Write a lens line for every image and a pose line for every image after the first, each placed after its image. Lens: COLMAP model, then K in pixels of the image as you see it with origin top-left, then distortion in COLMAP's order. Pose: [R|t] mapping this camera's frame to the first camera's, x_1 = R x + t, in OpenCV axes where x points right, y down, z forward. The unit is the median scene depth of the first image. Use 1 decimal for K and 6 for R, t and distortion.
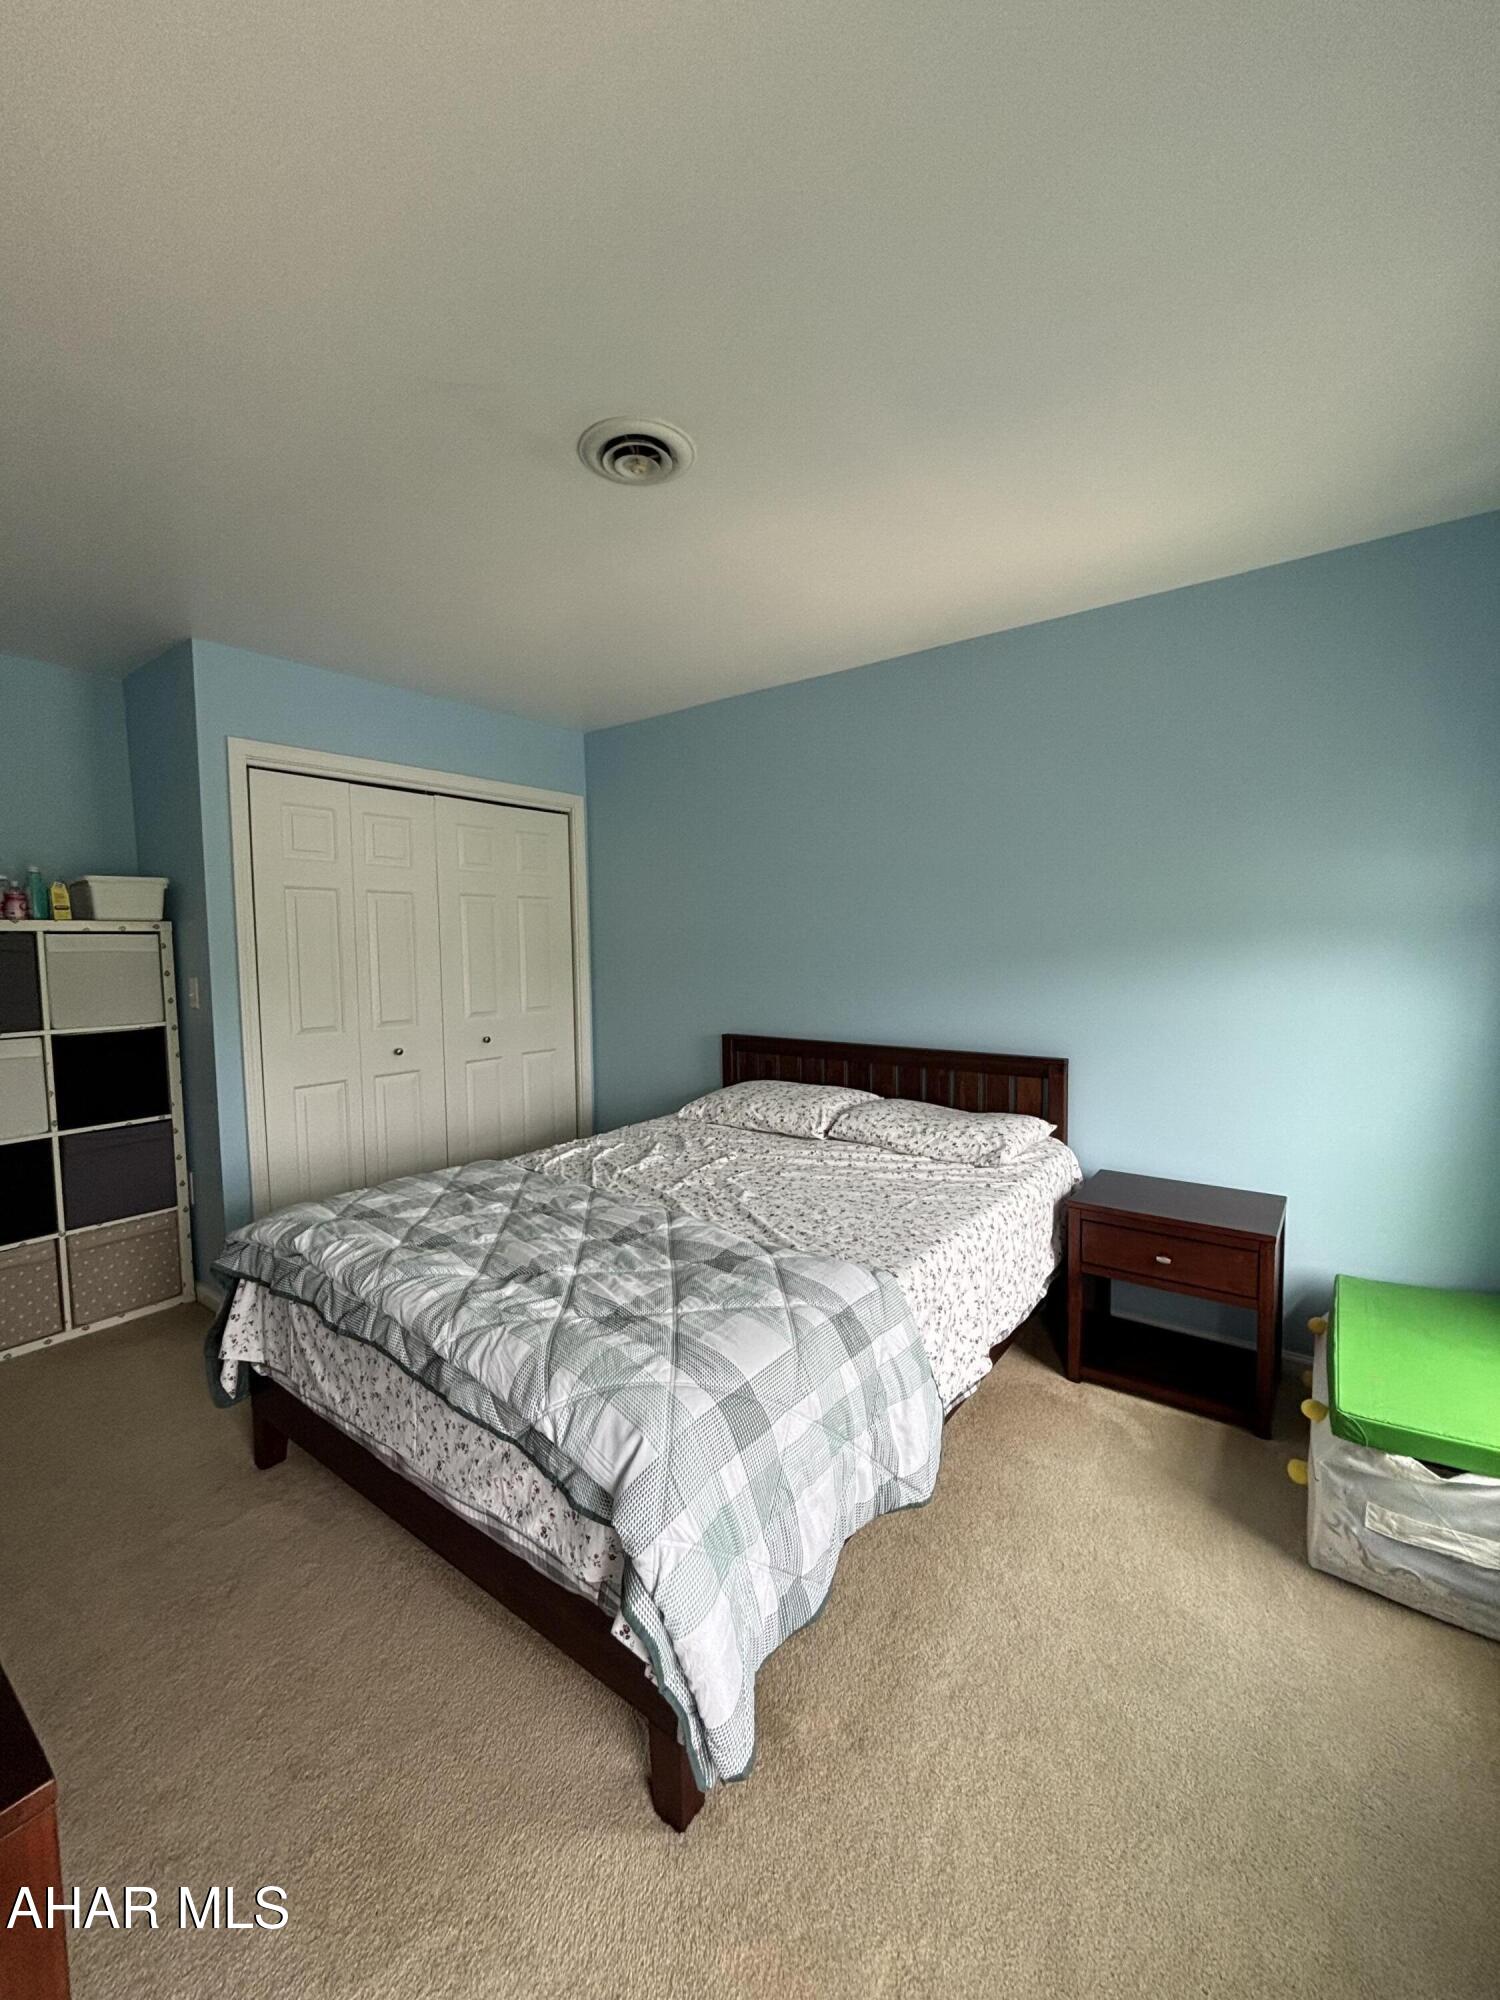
lens RADIAL K [[817.4, 0, 759.8], [0, 817.4, 996.2], [0, 0, 1]] dist [-0.014786, 0.006712]
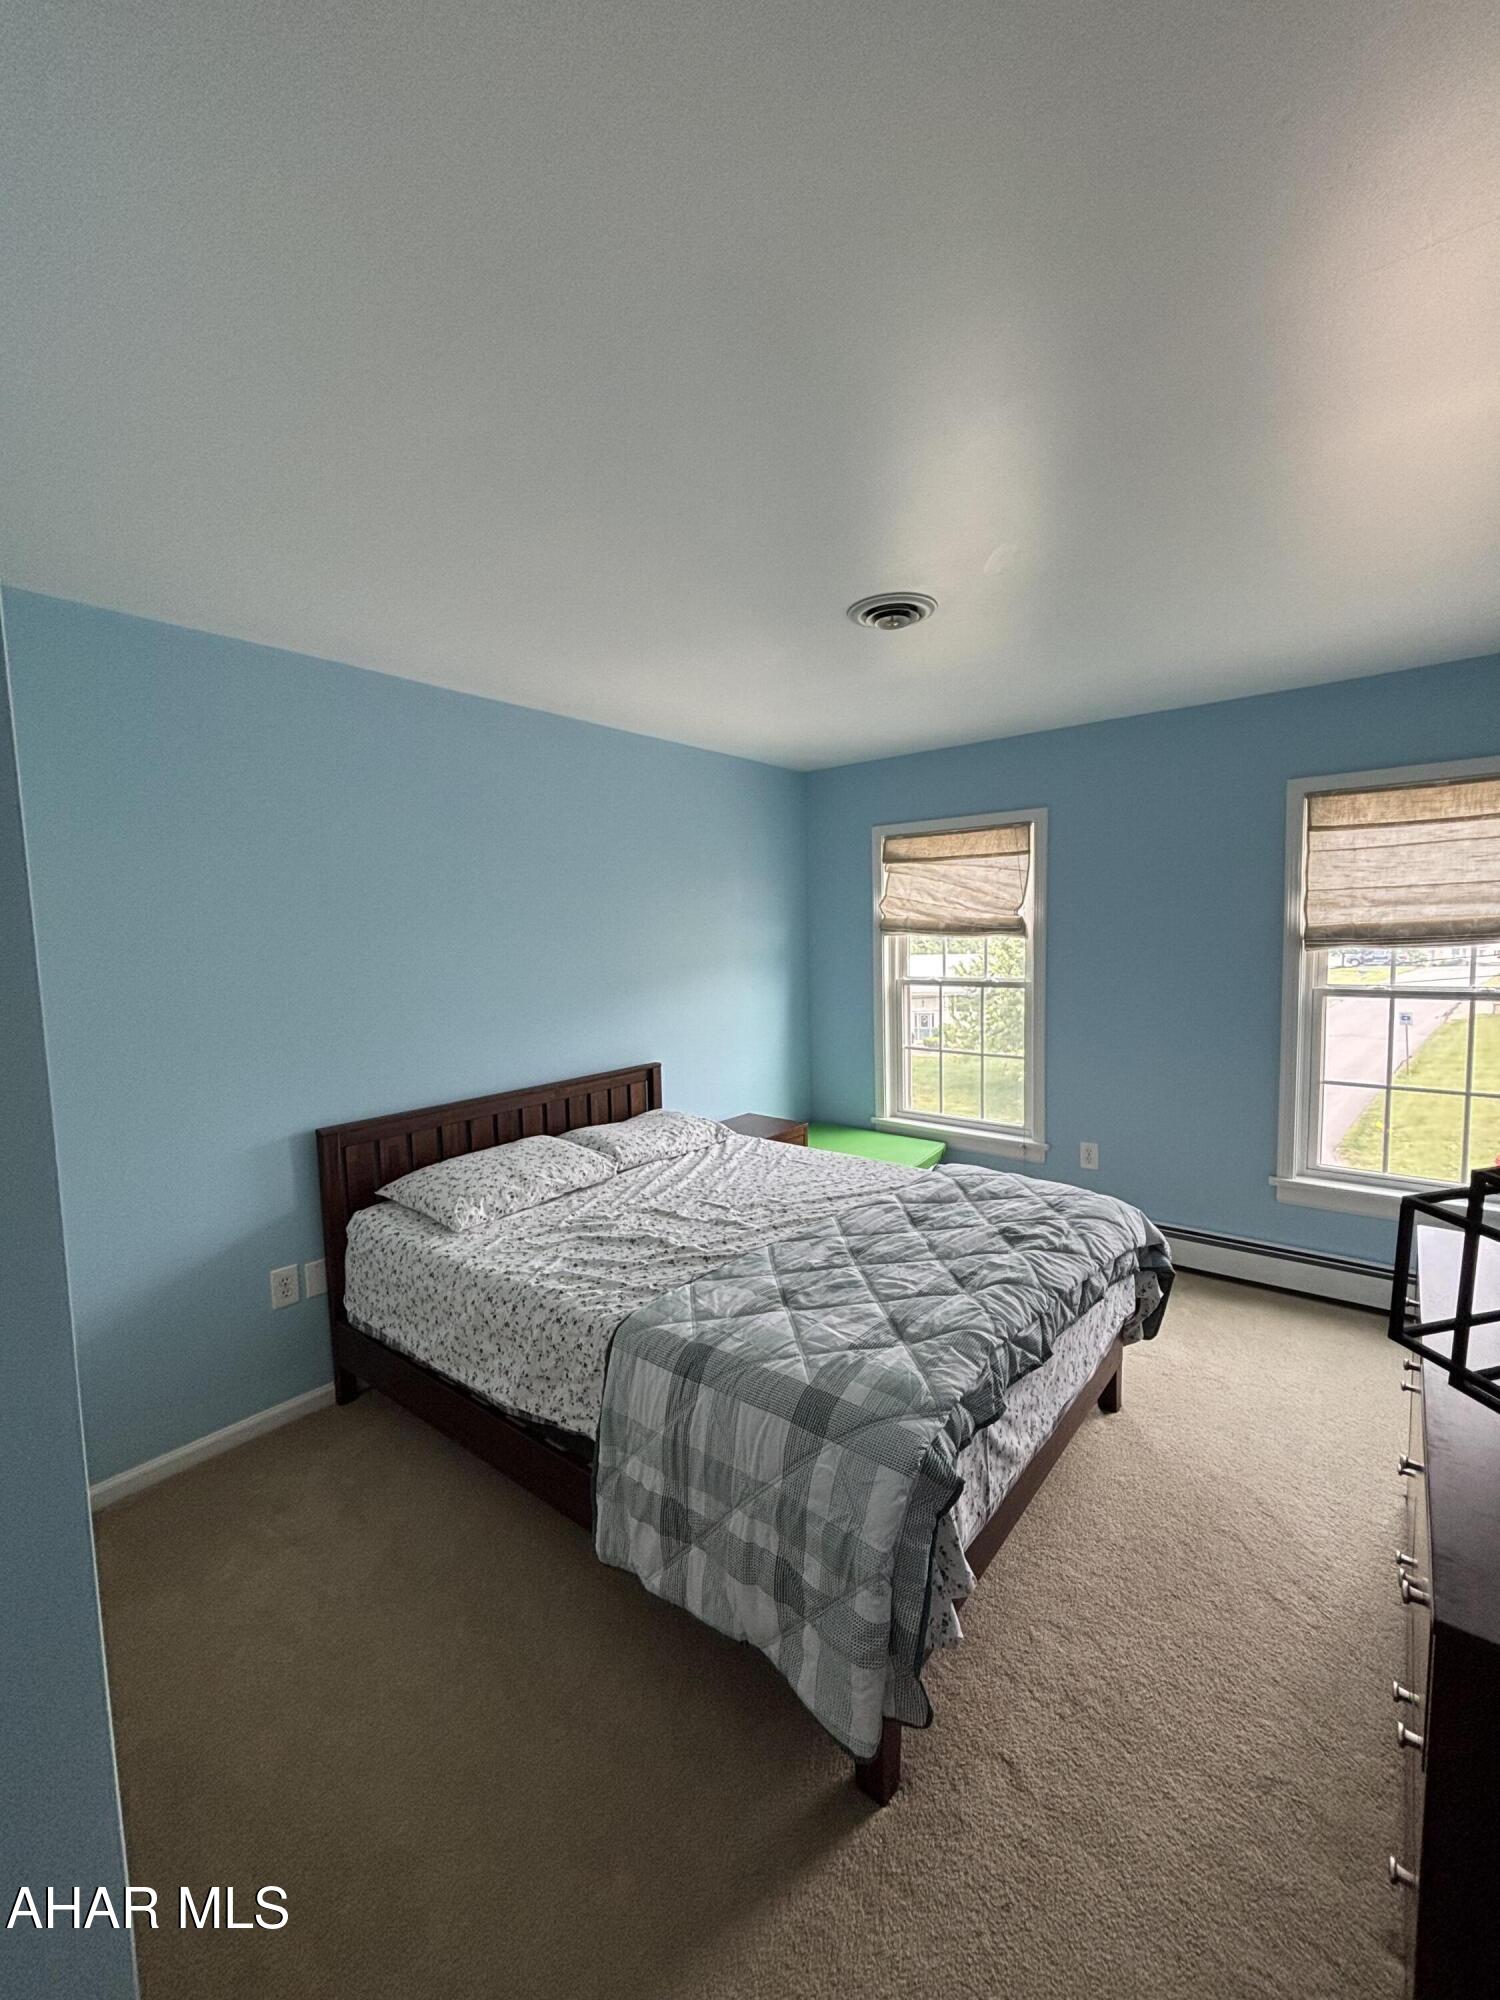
lens RADIAL K [[817.4, 0, 759.8], [0, 817.4, 996.2], [0, 0, 1]] dist [-0.014786, 0.006712]
pose [[0.035164, -0.069007, 0.996996, -1.107762], [0.101598, 0.992692, 0.065126, -0.115340], [-0.994204, 0.099003, 0.041918, 0.915245]]
